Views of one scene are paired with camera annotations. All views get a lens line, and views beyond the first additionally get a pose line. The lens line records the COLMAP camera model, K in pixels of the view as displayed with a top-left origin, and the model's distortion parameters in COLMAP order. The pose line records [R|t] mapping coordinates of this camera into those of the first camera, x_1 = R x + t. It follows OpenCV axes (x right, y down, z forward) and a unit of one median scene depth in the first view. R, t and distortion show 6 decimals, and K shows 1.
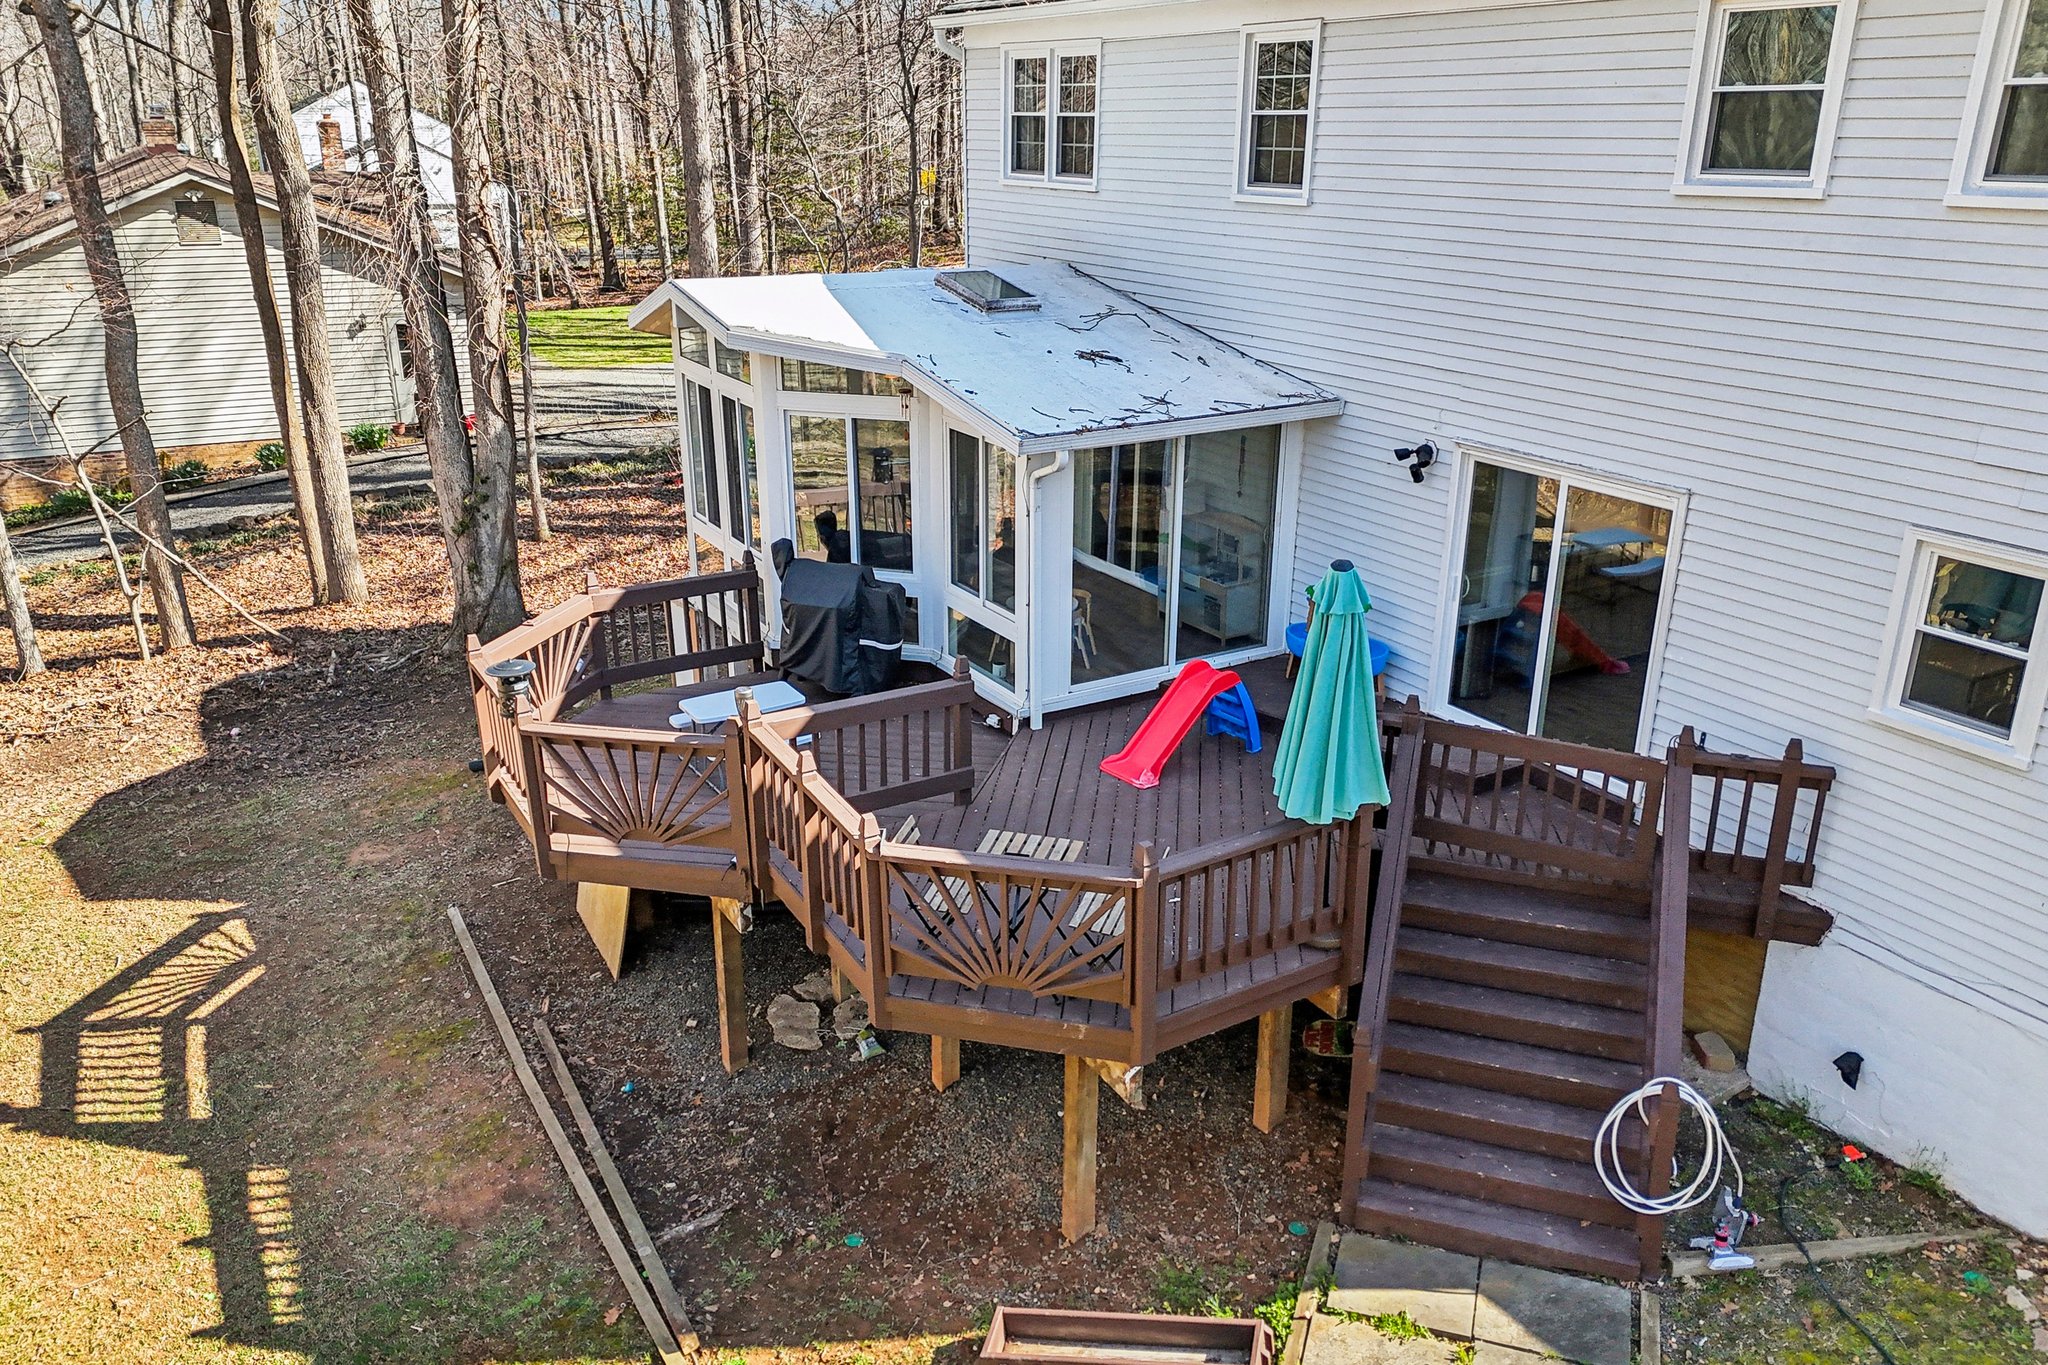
lens RADIAL K [[1487.0, 0, 1027.5], [0, 1487.0, 700.9], [0, 0, 1]] dist [0.036927, -0.029941]
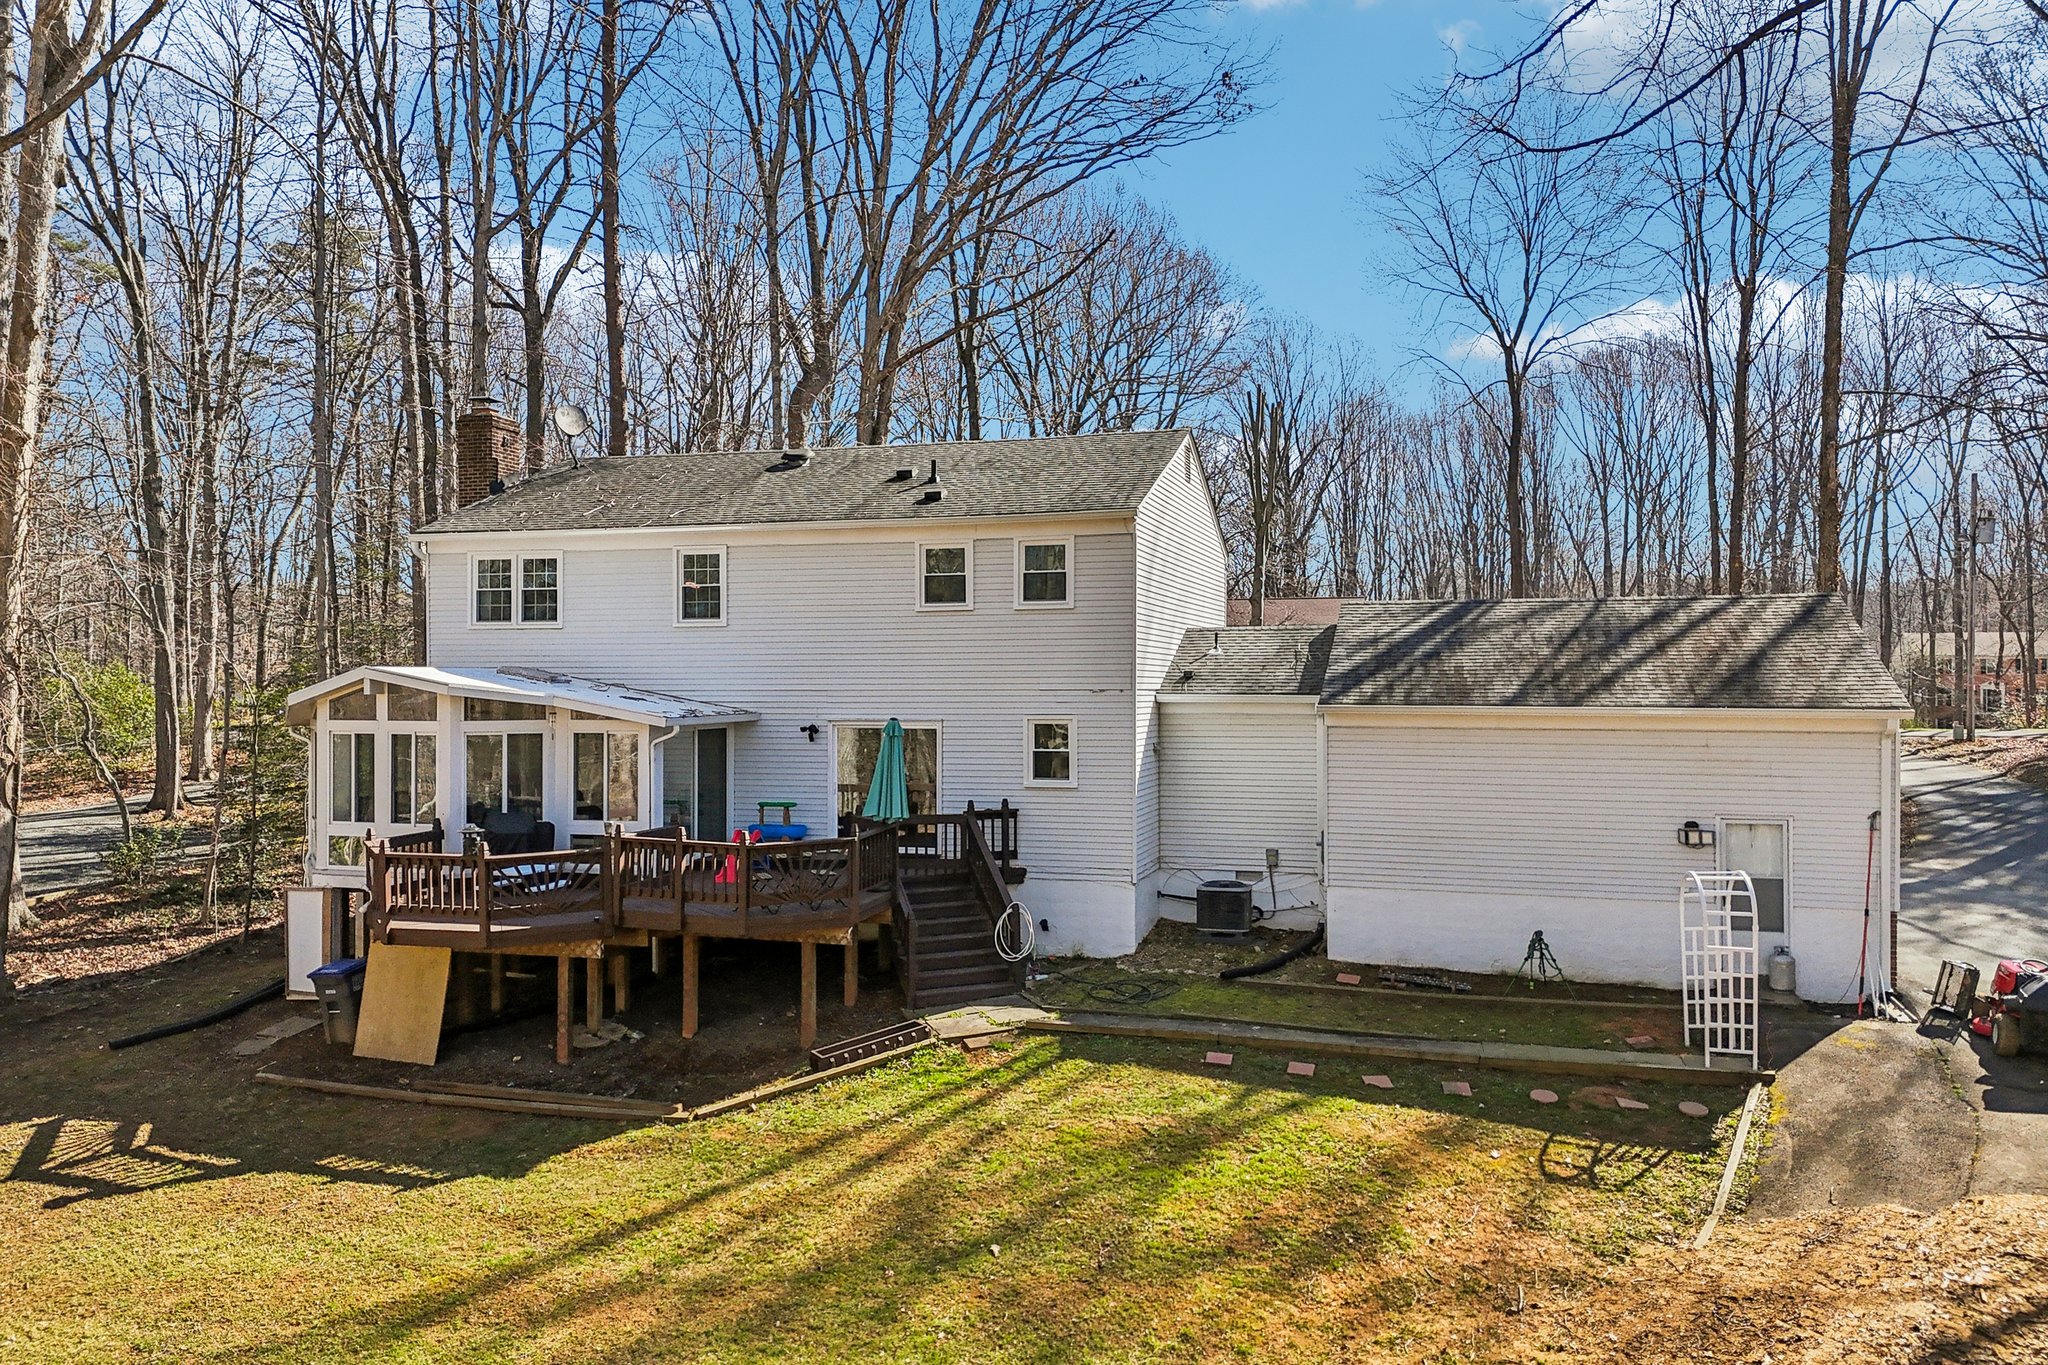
lens RADIAL K [[1487.0, 0, 1049.1], [0, 1487.0, 733.4], [0, 0, 1]] dist [0.036927, -0.029941]
pose [[0.723385, -0.030237, 0.689782, -0.922980], [0.253669, 0.940810, -0.224784, 0.391444], [-0.642157, 0.337582, 0.688238, -0.672157]]
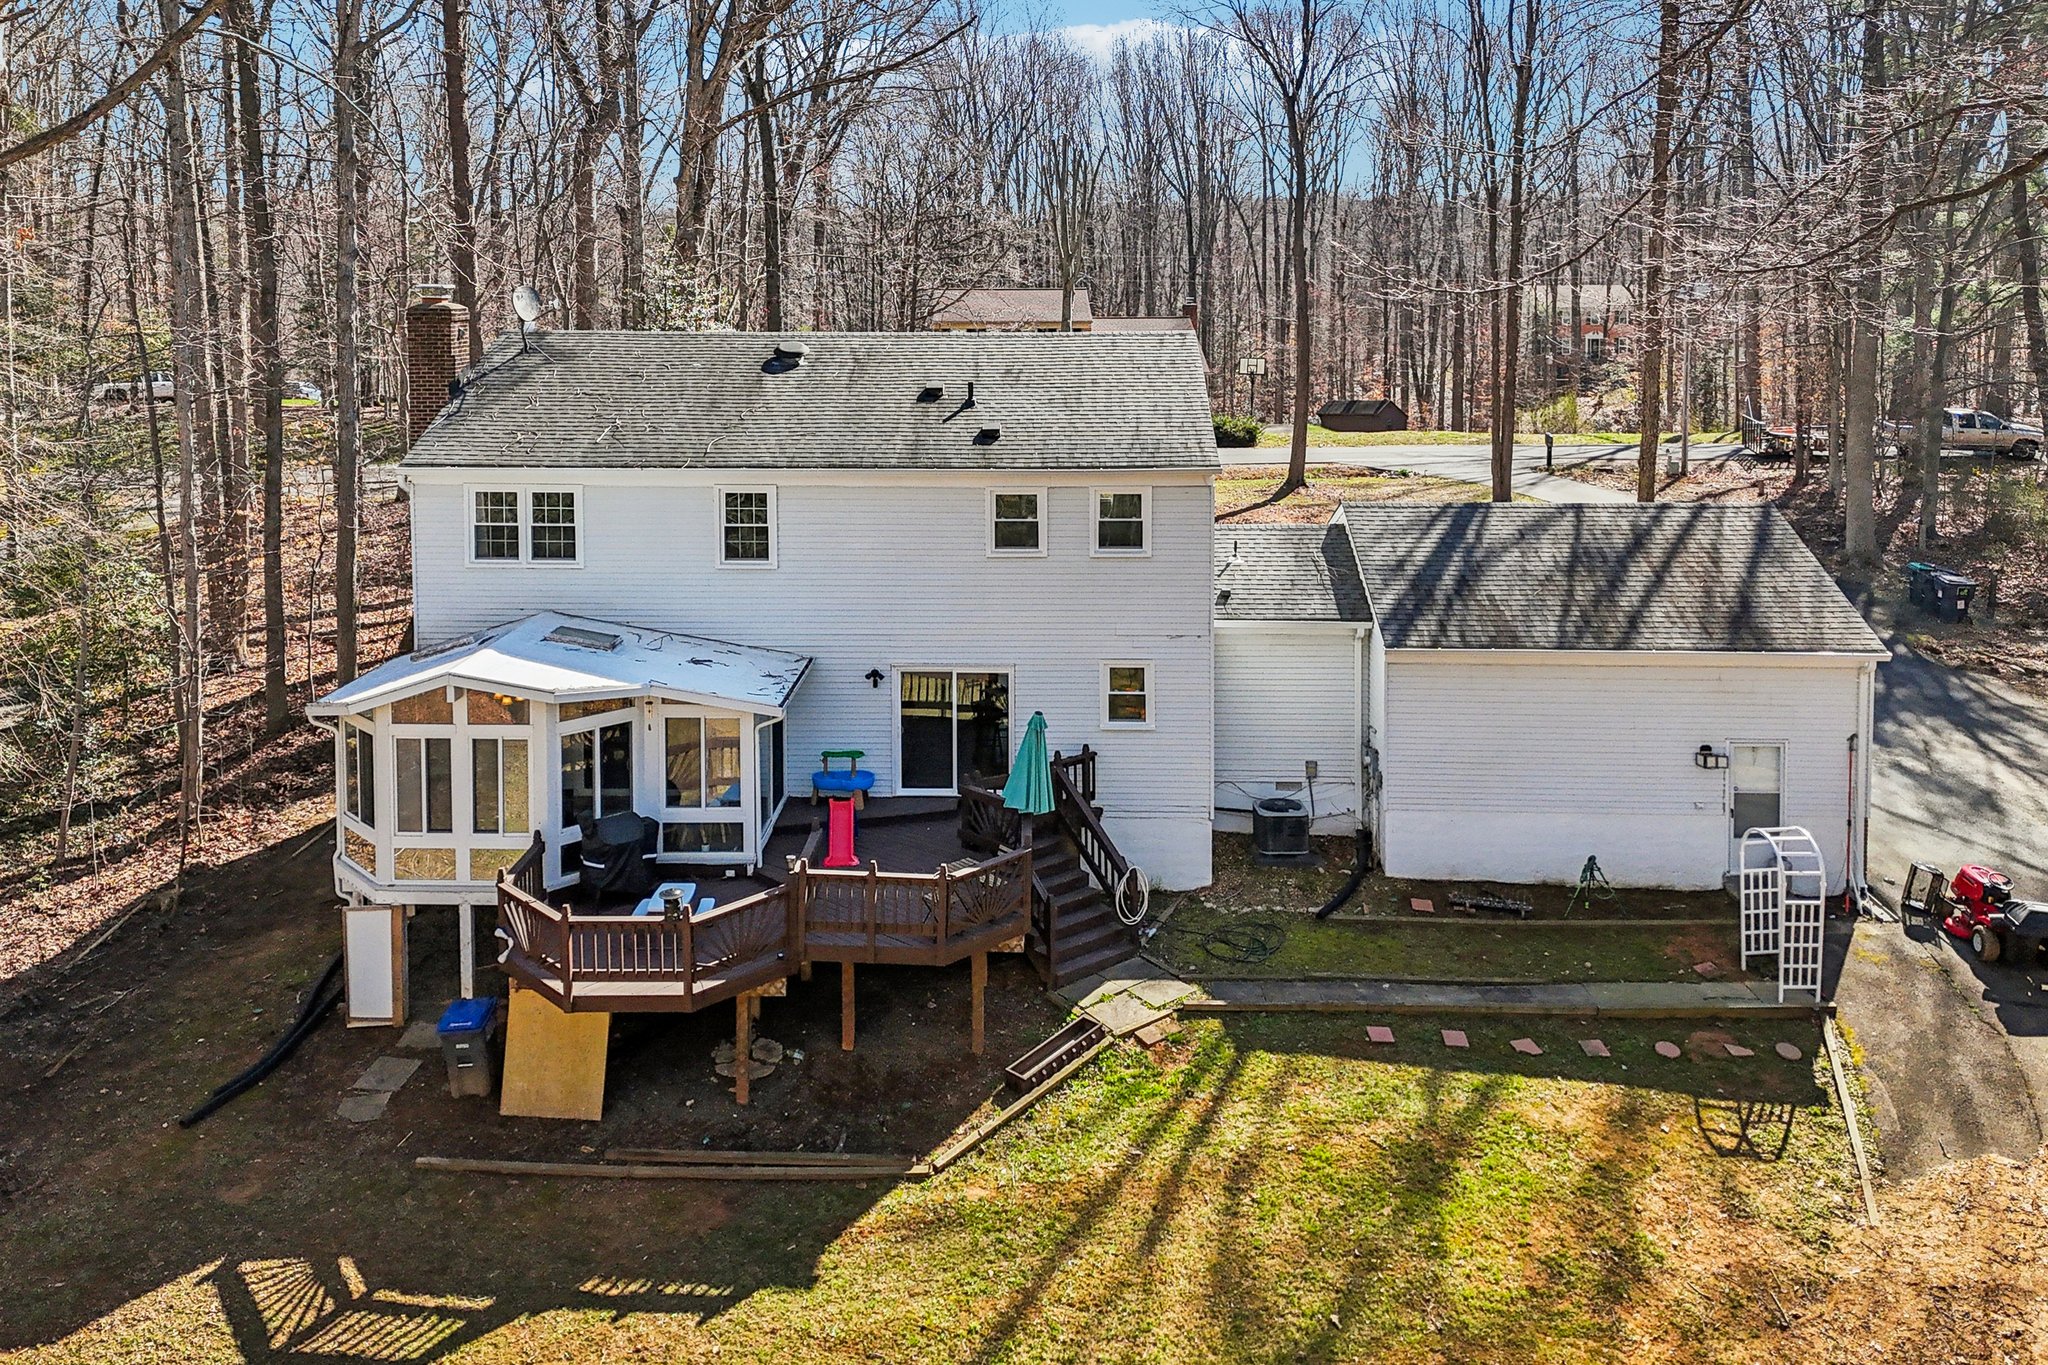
lens RADIAL K [[1579.2, 0, 1032.9], [0, 1579.2, 430.0], [0, 0, 1]] dist [0.025129, -0.003875]
pose [[0.528890, -0.079934, 0.844917, -1.396793], [0.309281, 0.945248, -0.104174, -0.178834], [-0.790329, 0.316414, 0.524654, -0.438977]]
